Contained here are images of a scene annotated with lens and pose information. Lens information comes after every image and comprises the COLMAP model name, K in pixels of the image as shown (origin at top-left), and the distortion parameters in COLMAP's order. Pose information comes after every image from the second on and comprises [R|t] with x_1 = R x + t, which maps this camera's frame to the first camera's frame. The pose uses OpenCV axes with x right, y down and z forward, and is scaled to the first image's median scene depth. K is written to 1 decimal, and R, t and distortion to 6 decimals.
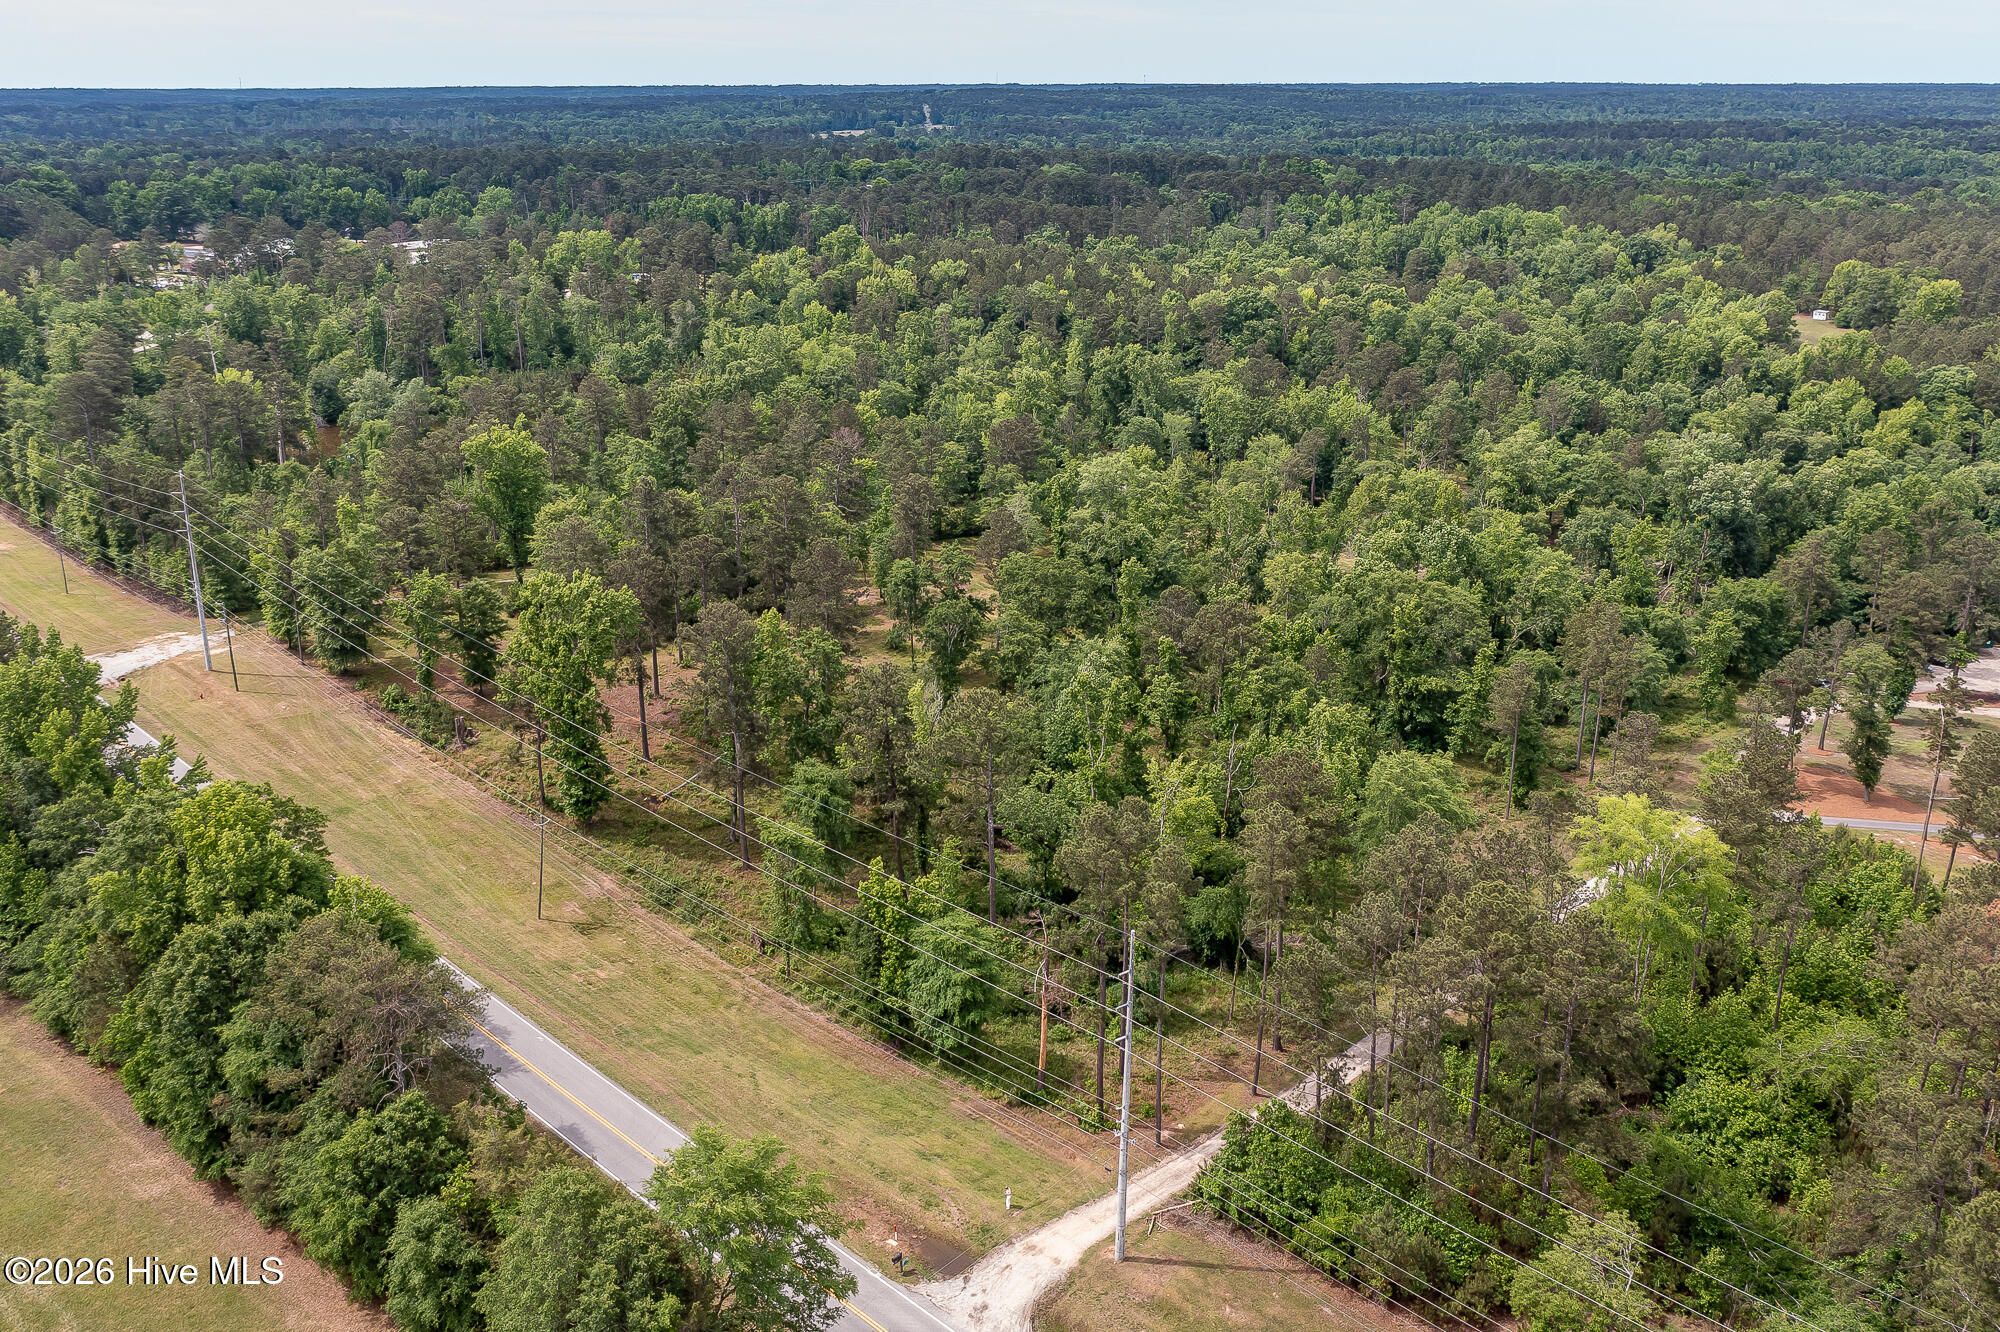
lens RADIAL K [[1647.3, 0, 993.9], [0, 1647.3, 609.3], [0, 0, 1]] dist [-0.005345, 0.006411]
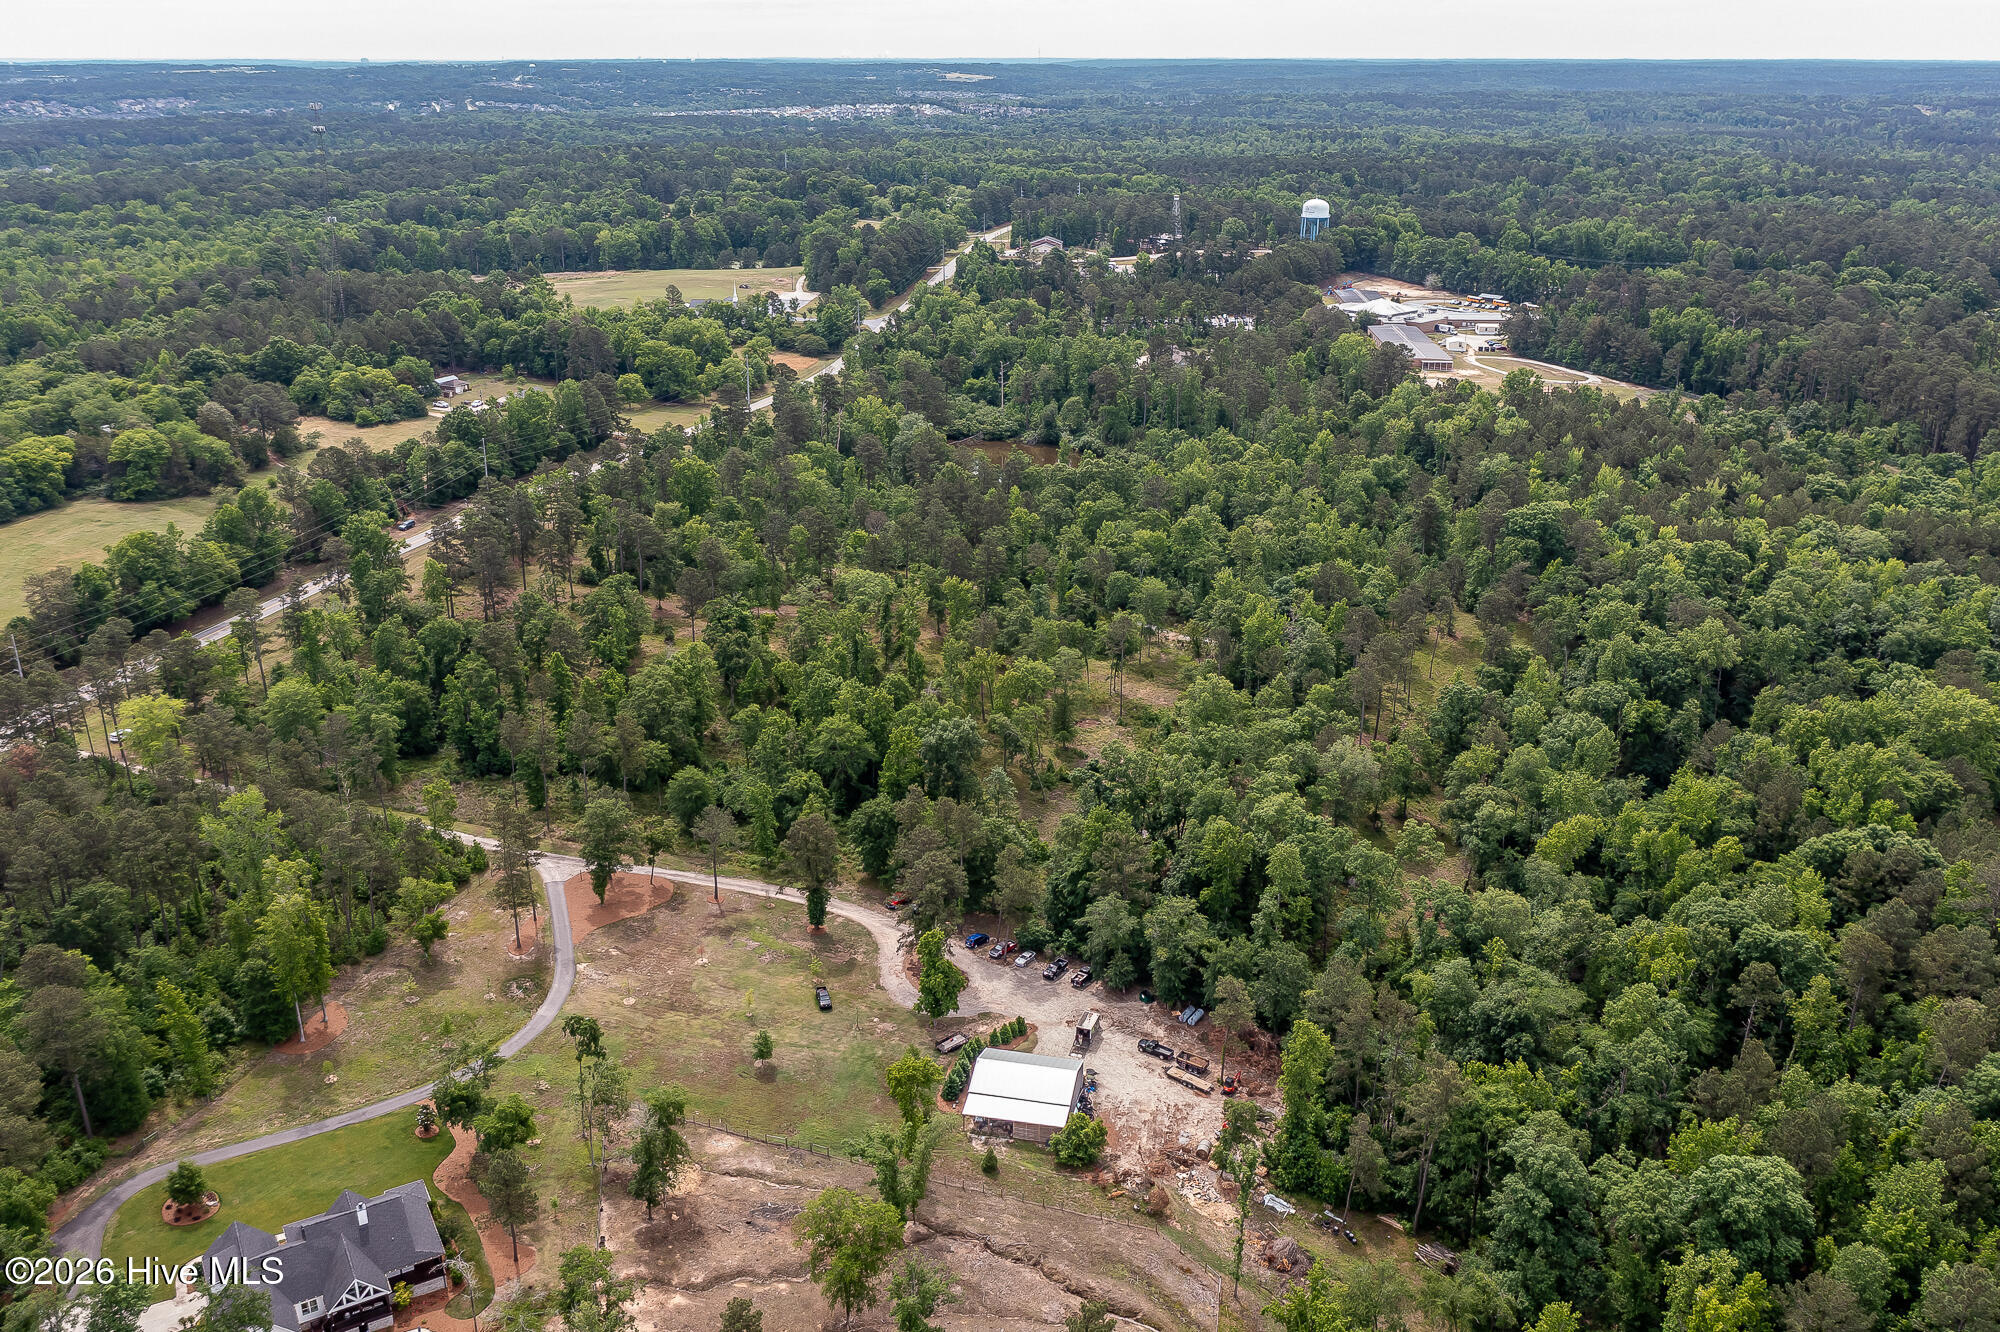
lens RADIAL K [[1639.1, 0, 1000.0], [0, 1639.1, 666.0], [0, 0, 1]] dist [-0.009398, 0.013450]
pose [[0.431229, 0.320711, -0.843319, 1.361800], [-0.276392, 0.936711, 0.214896, -0.358624], [0.858865, 0.140418, 0.492579, 0.431297]]
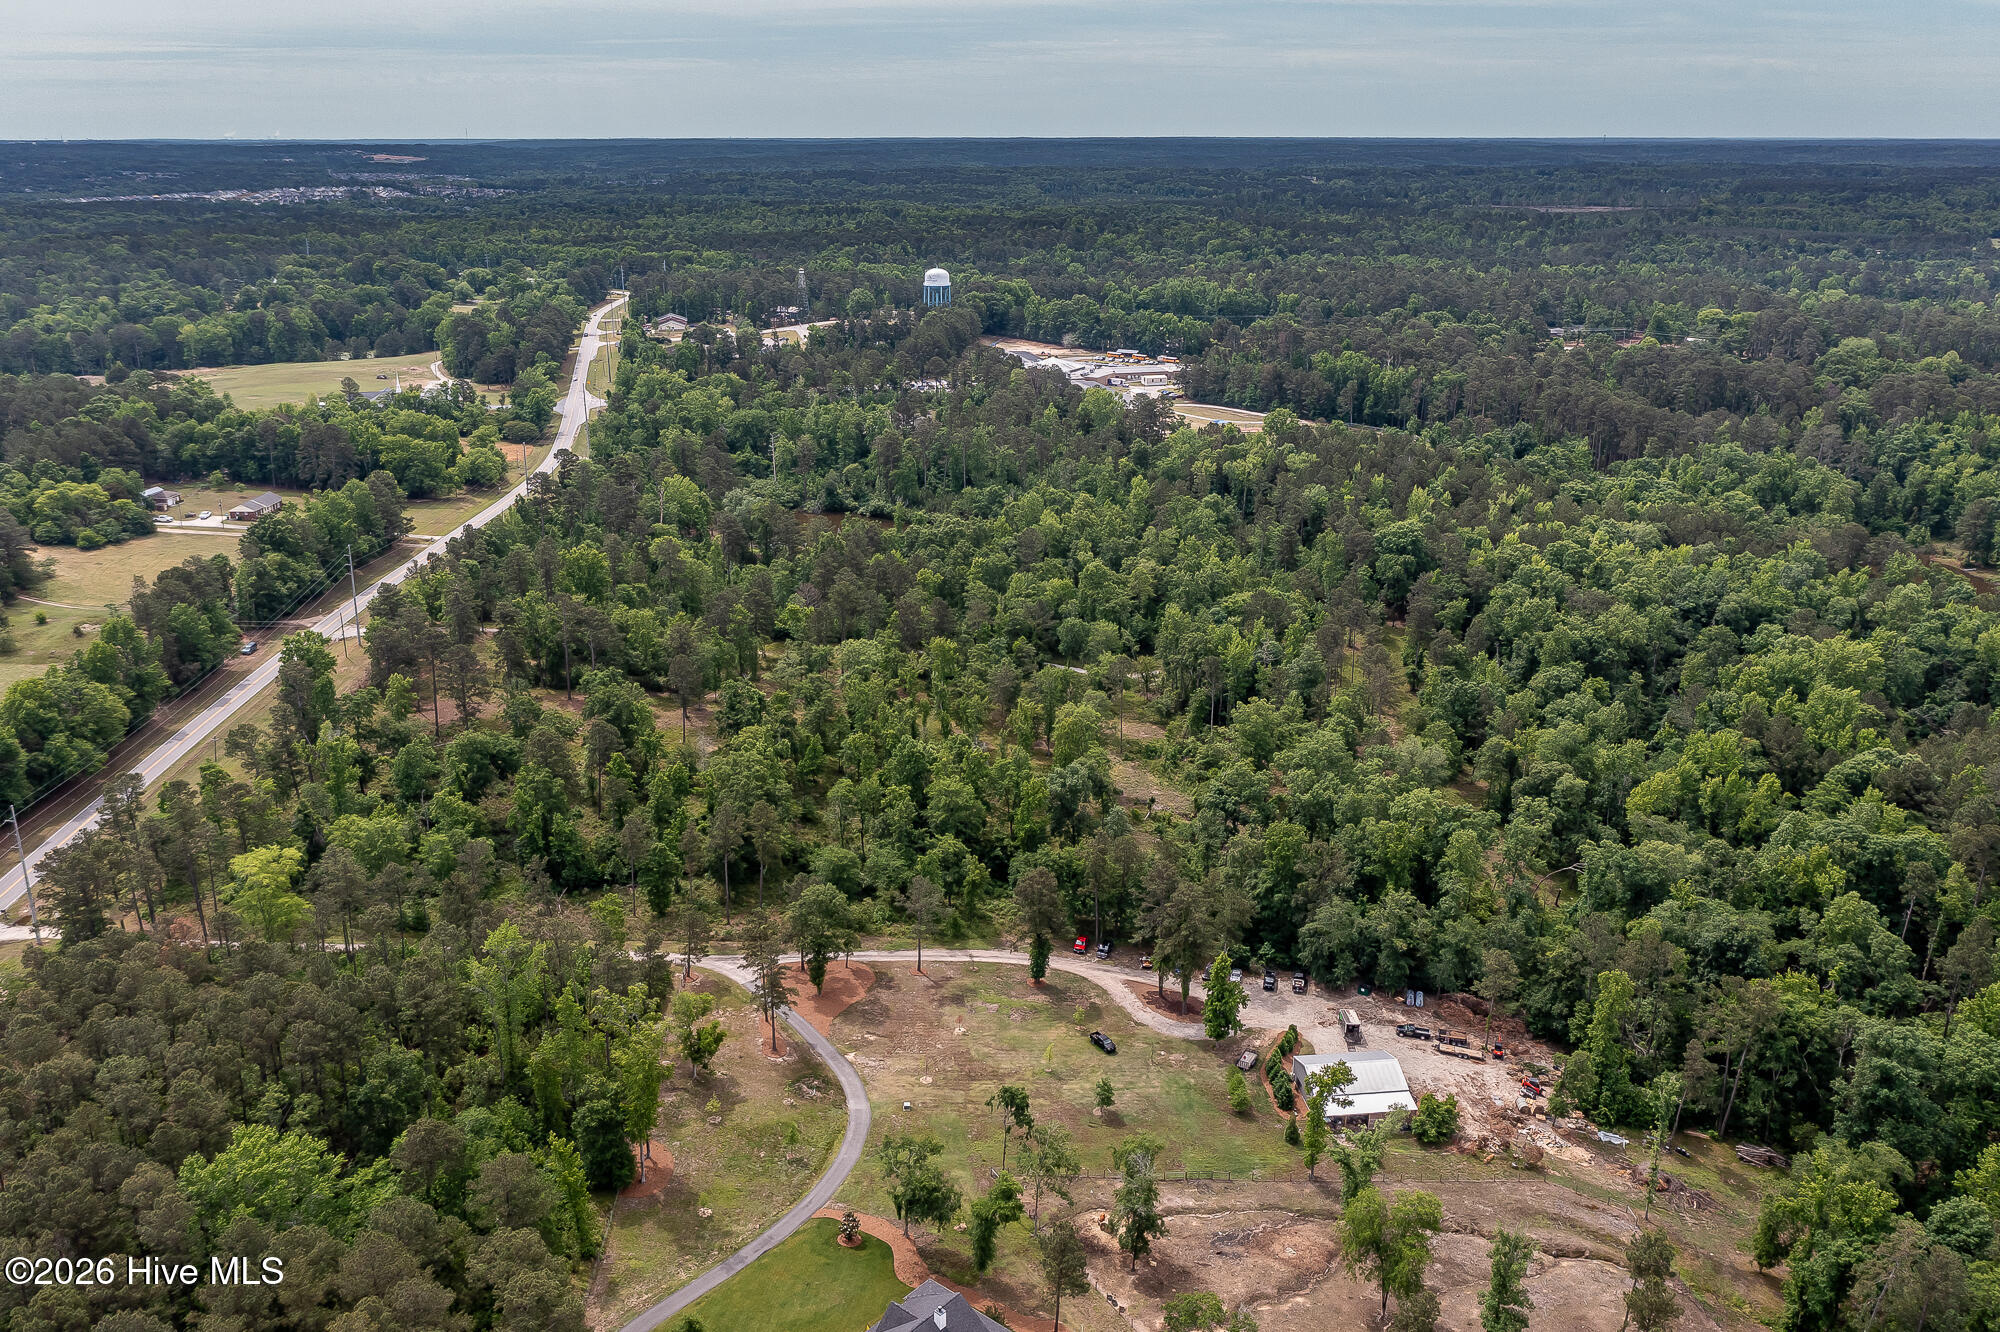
lens RADIAL K [[1629.6, 0, 1000.0], [0, 1629.6, 666.0], [0, 0, 1]] dist [-0.006700, 0.007297]
pose [[0.706057, 0.223790, -0.671865, 1.124217], [-0.217040, 0.971480, 0.095502, -0.236386], [0.674075, 0.078391, 0.734491, 0.062888]]
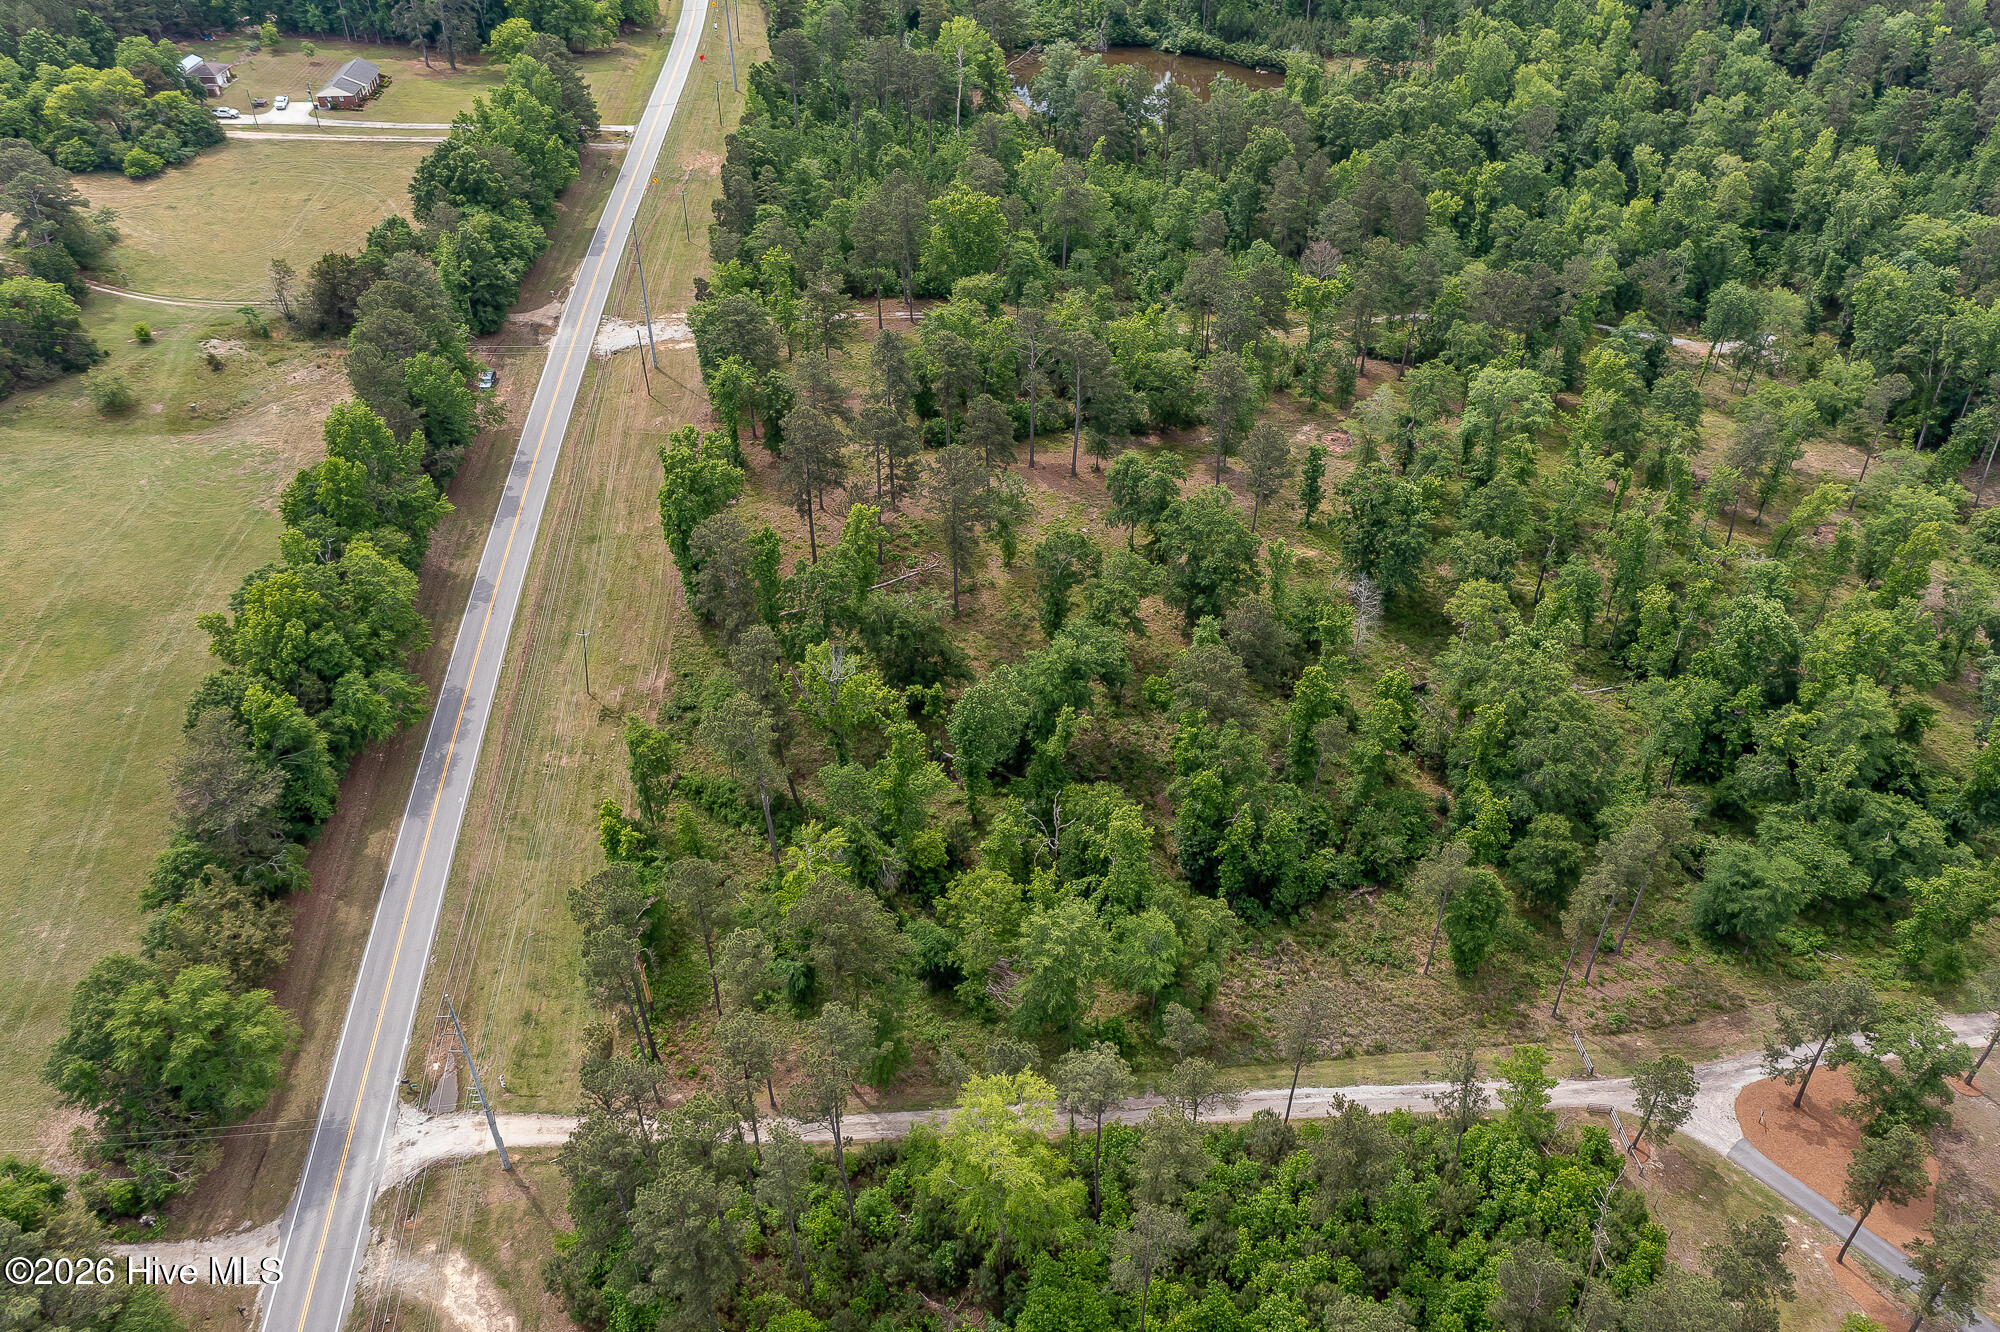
lens RADIAL K [[1573.2, 0, 1000.0], [0, 1573.2, 666.0], [0, 0, 1]] dist [-0.001372, -0.002815]
pose [[0.746176, 0.405856, -0.527734, 0.392027], [-0.188215, 0.888955, 0.417533, -0.262617], [0.638590, -0.212226, 0.739705, 0.158227]]
